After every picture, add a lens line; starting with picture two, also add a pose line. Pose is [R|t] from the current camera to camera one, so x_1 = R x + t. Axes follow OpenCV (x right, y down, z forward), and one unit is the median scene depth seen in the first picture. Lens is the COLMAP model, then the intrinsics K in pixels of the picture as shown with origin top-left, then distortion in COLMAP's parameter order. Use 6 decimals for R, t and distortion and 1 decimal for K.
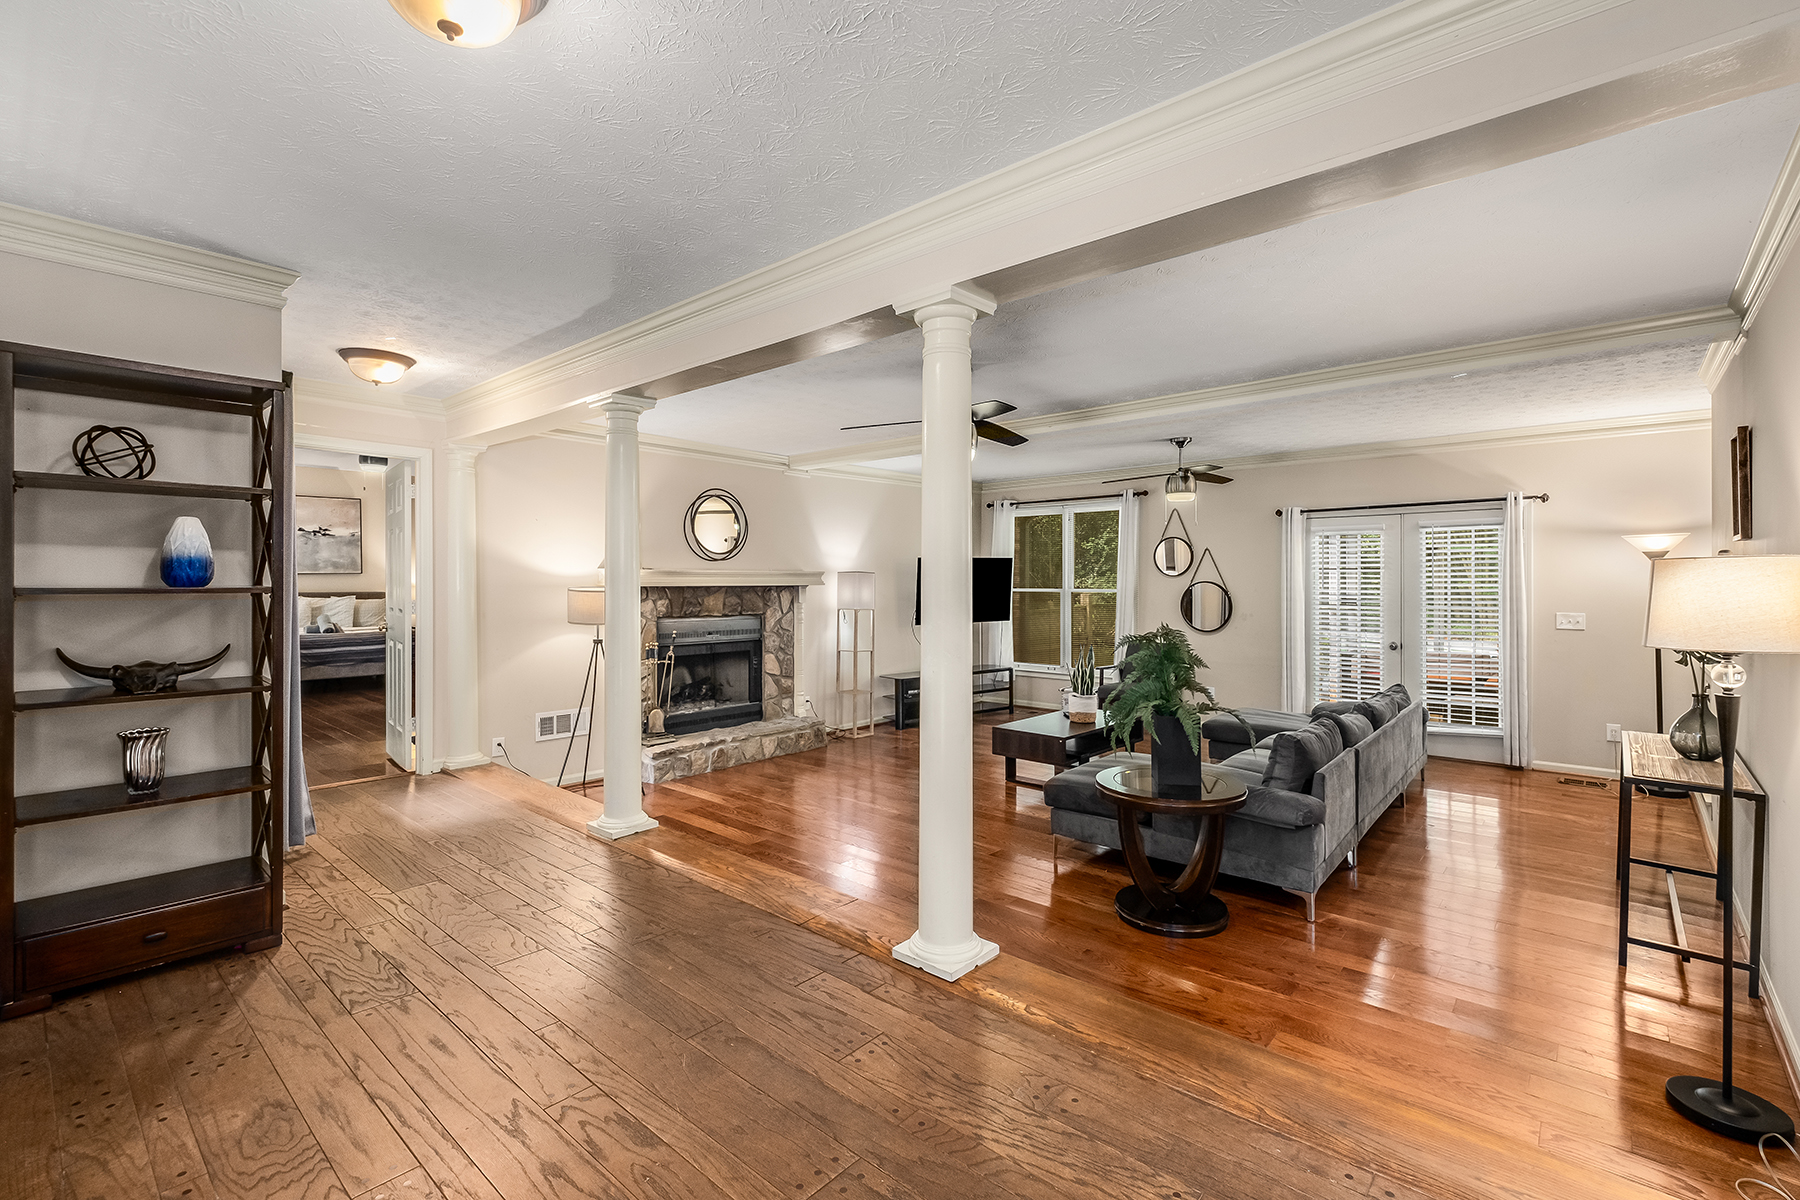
lens RADIAL K [[795.4, 0, 899.9], [0, 795.4, 570.6], [0, 0, 1]] dist [0.002104, -0.000131]
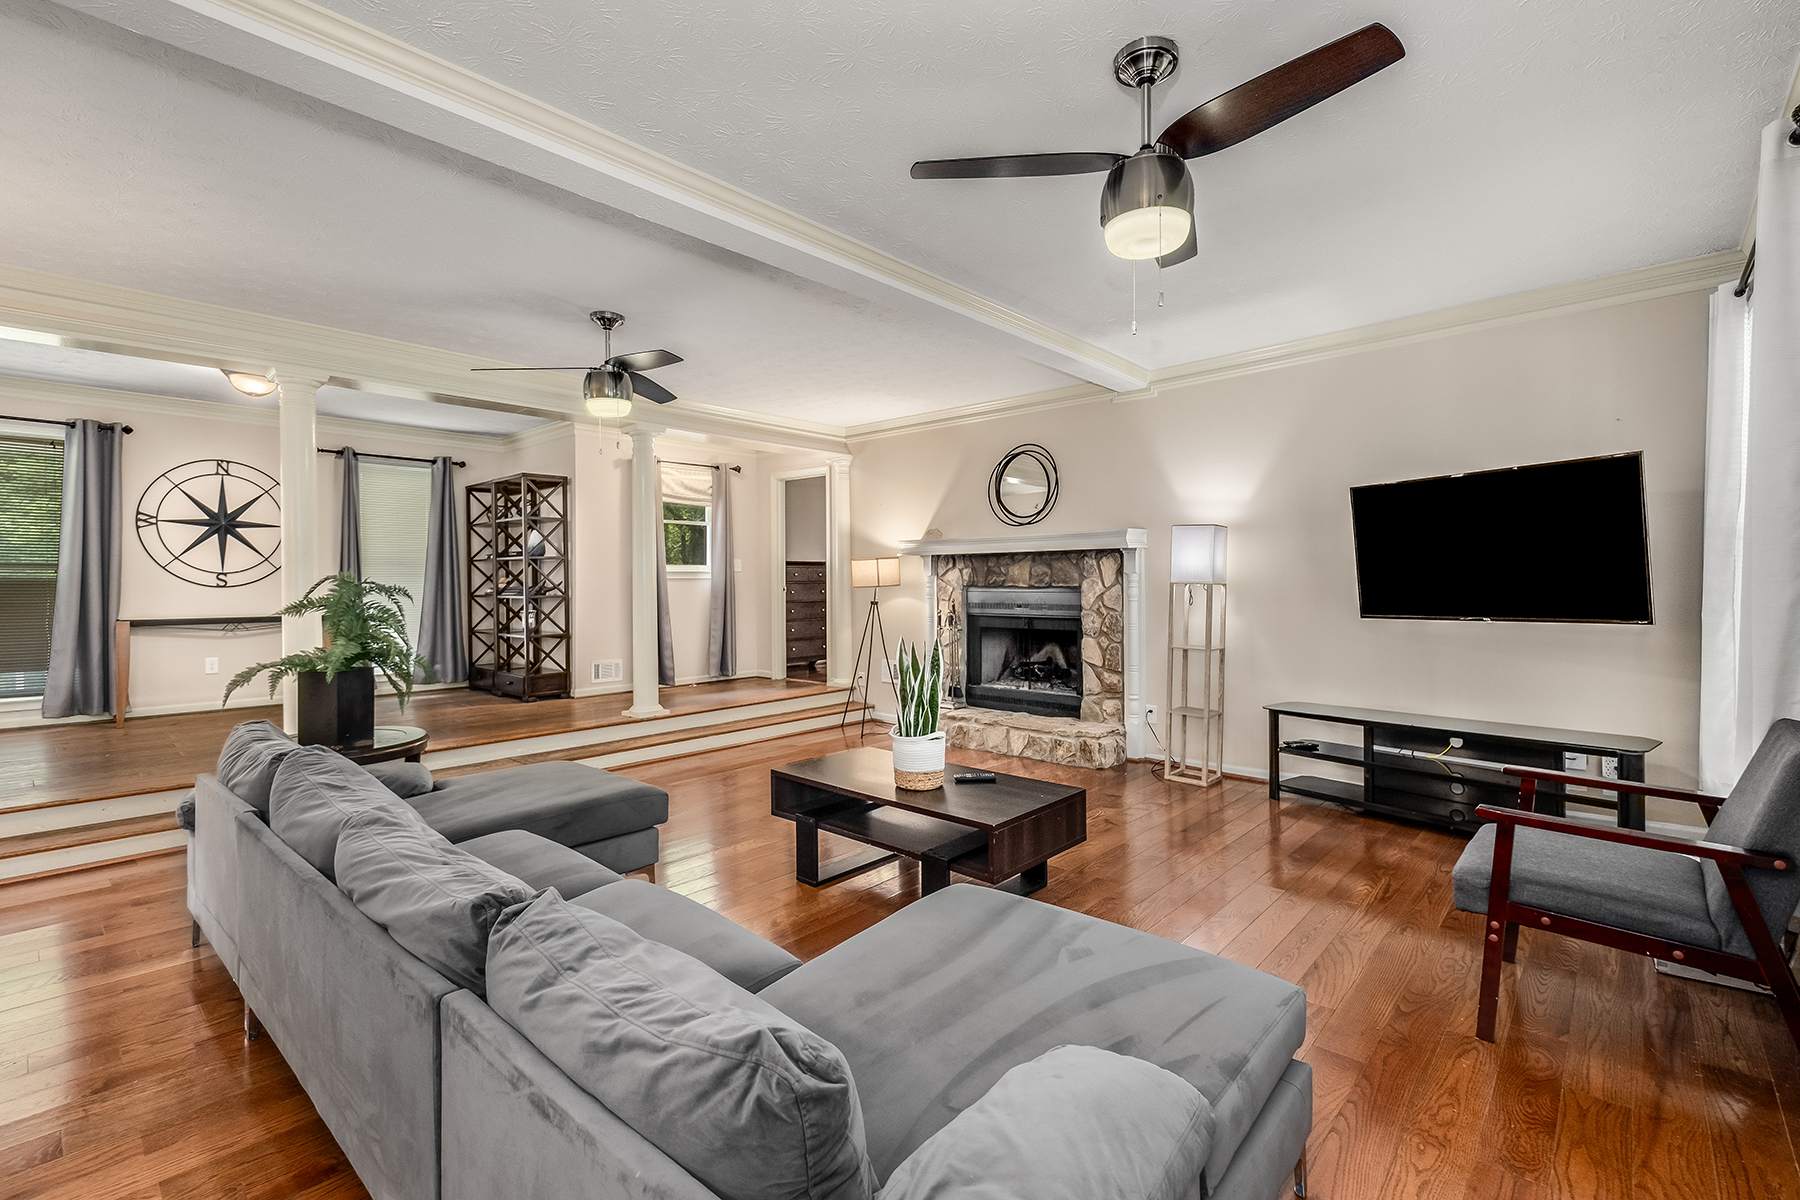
lens RADIAL K [[804.0, 0, 904.1], [0, 804.0, 590.5], [0, 0, 1]] dist [-0.001272, -0.000968]
pose [[-0.020650, 0.010507, -0.999732, 0.644906], [0.018915, 0.999770, 0.010117, 0.047366], [0.999608, -0.018701, -0.020844, 0.848873]]
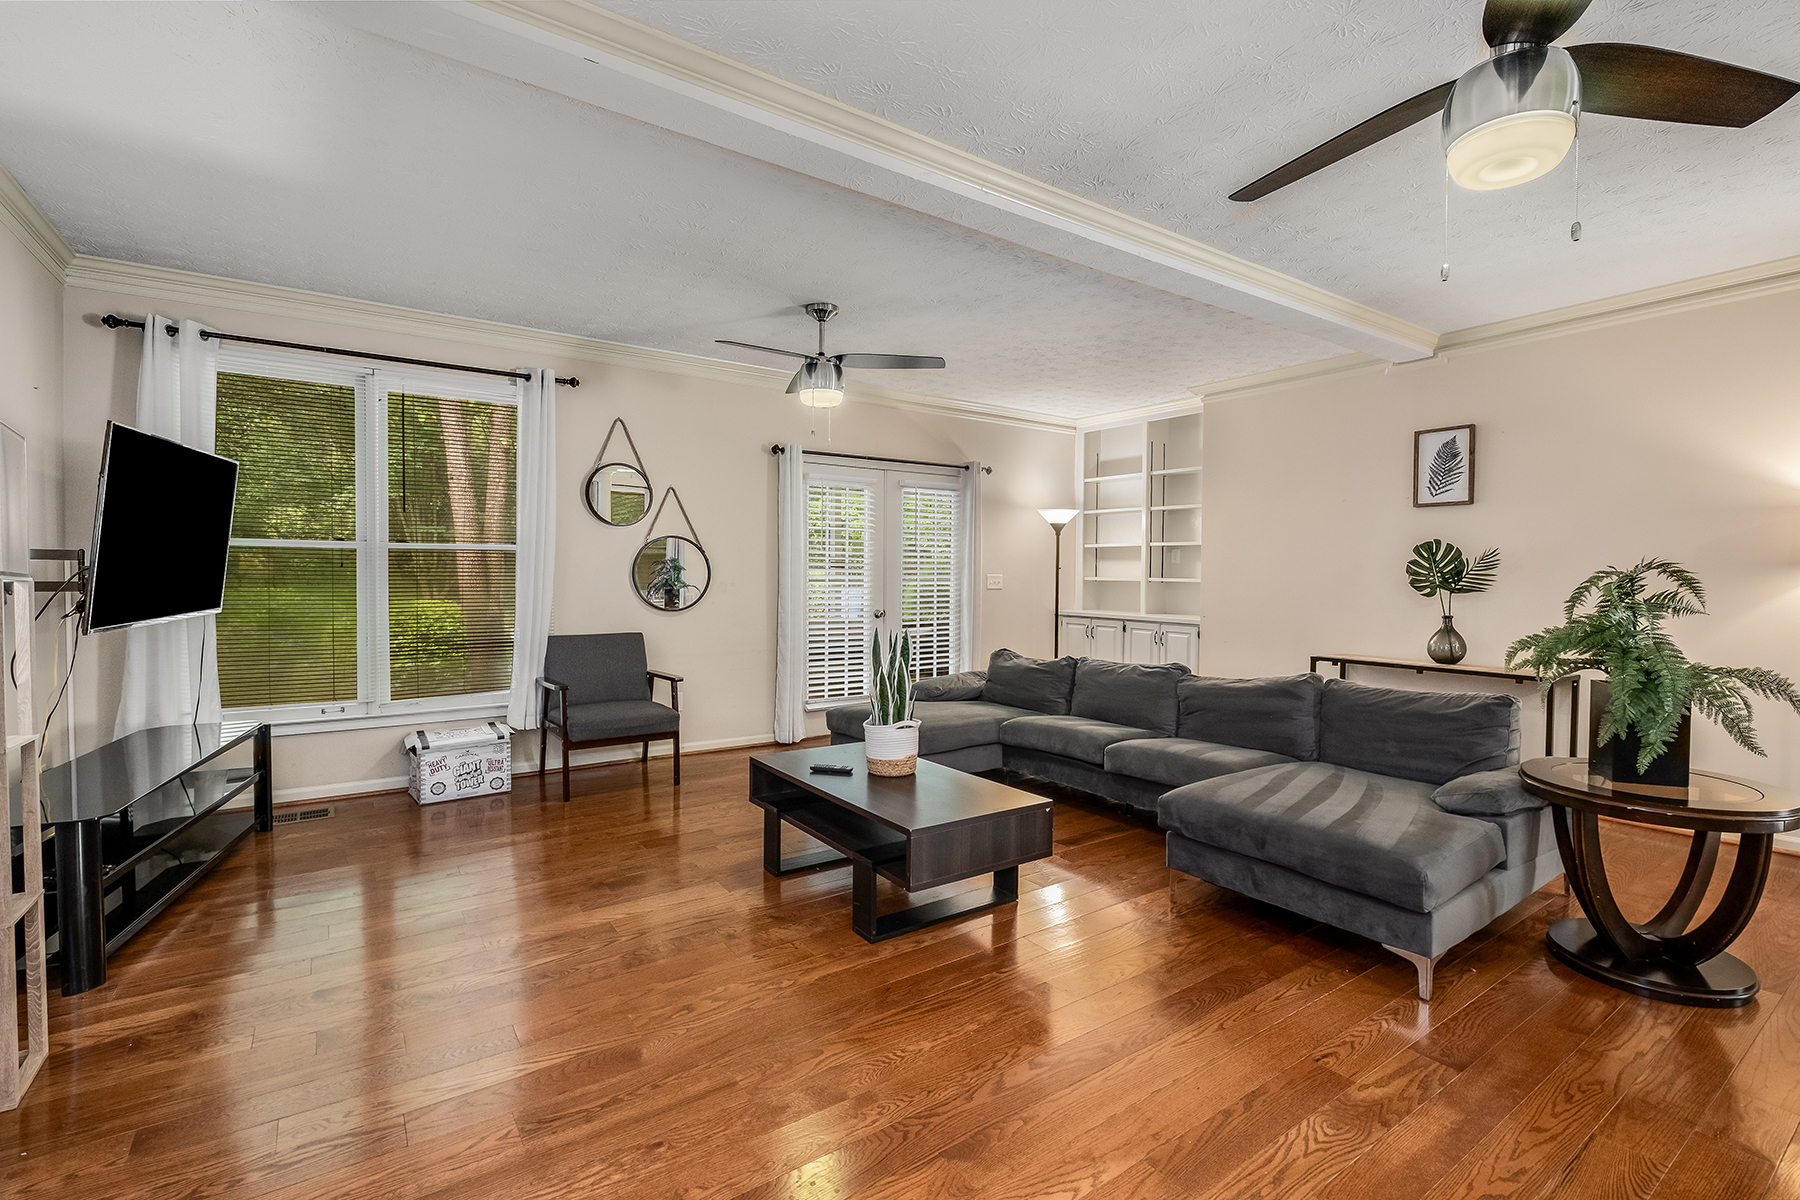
lens RADIAL K [[792.8, 0, 901.1], [0, 792.8, 607.1], [0, 0, 1]] dist [0.007361, -0.007314]
pose [[0.238114, -0.027637, 0.970844, -0.236855], [-0.017940, 0.999299, 0.032847, 0.051091], [-0.971071, -0.025239, 0.237452, 0.714467]]
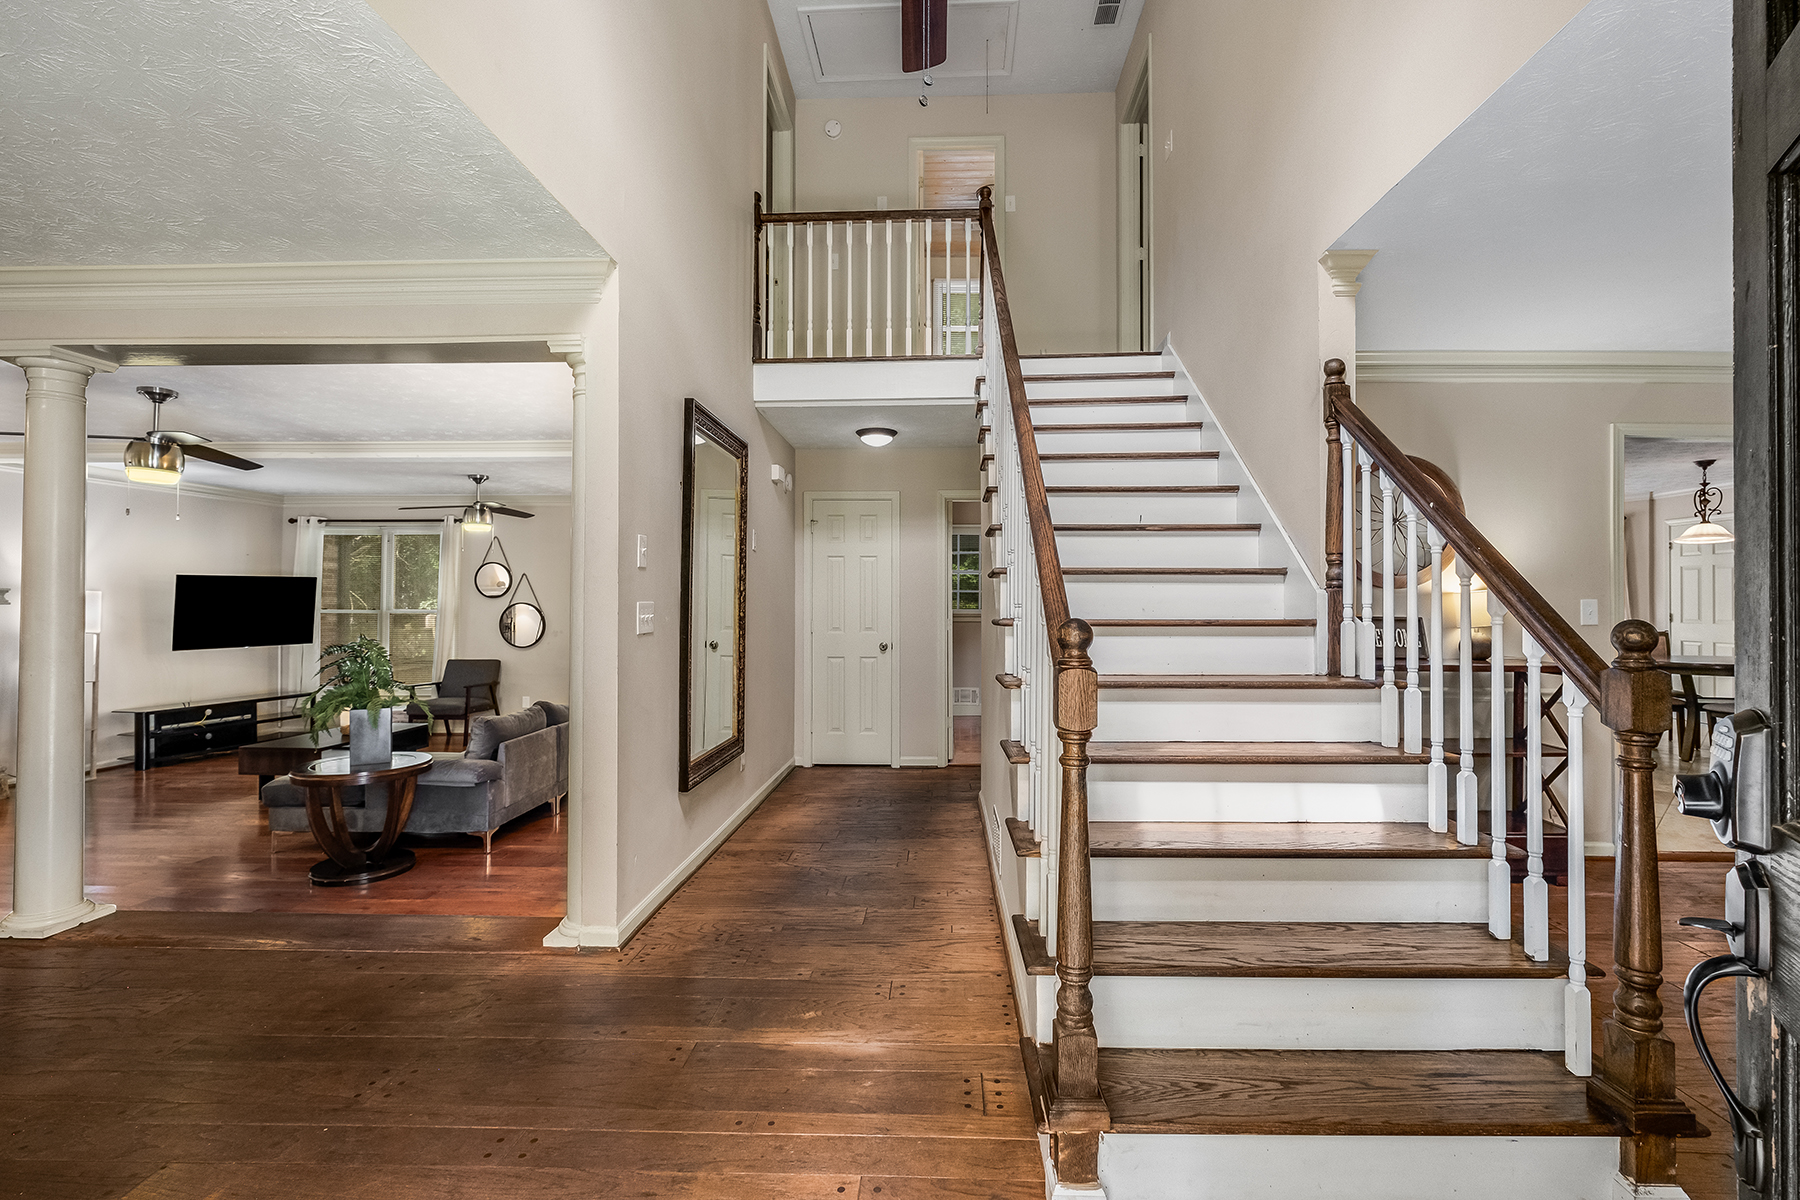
lens RADIAL K [[795.8, 0, 908.3], [0, 795.8, 601.5], [0, 0, 1]] dist [0.012953, -0.000239]
pose [[0.774686, 0.005676, 0.632320, 0.104557], [-0.010890, 0.999931, 0.004365, 0.000794], [-0.632252, -0.010267, 0.774695, -0.244960]]
